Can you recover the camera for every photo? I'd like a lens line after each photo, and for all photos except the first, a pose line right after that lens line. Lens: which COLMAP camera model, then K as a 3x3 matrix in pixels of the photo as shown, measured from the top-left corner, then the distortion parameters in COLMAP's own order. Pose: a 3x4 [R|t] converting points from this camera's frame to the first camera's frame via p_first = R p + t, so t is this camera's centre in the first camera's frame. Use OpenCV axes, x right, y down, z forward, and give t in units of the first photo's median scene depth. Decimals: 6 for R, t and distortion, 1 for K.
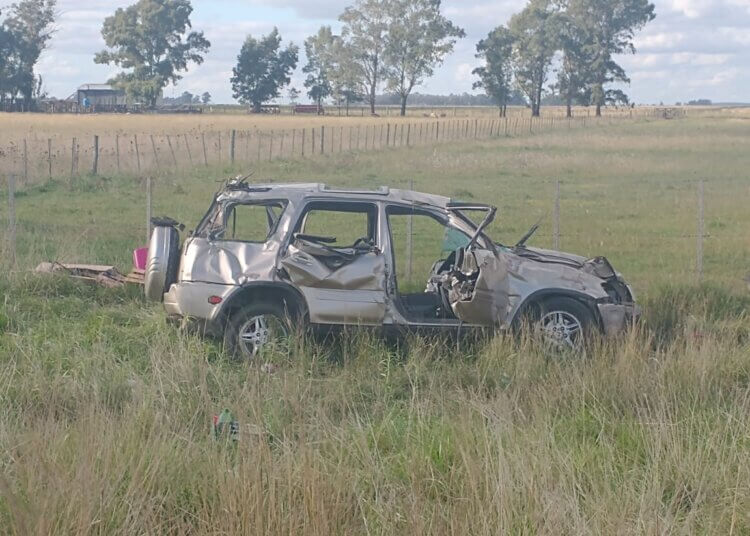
lens RADIAL K [[2401.5, 0, 367.7], [0, 2401.5, 267.7], [0, 0, 1]] dist [0.509639, 0.000000]
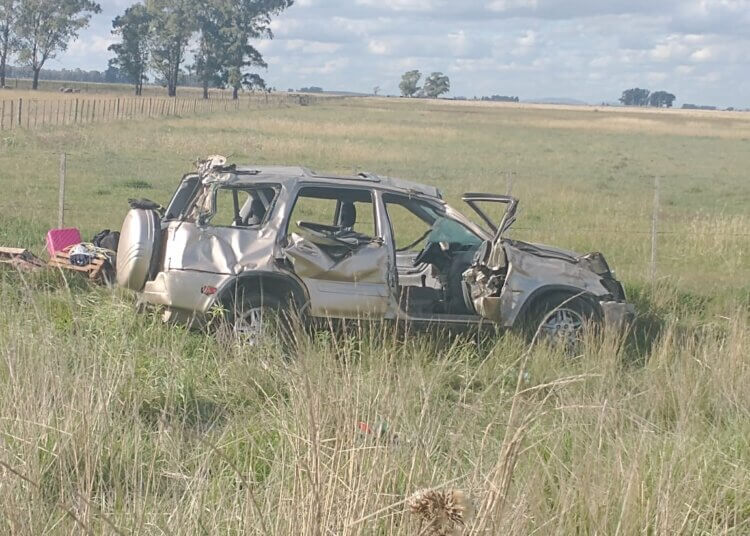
lens RADIAL K [[2401.5, 0, 406.5], [0, 2401.5, 238.0], [0, 0, 1]] dist [0.509639, 0.000000]
pose [[0.981013, 0.023991, 0.192452, -0.164222], [-0.023097, 0.999710, -0.006887, -0.002007], [-0.192562, 0.002311, 0.981282, 0.069665]]
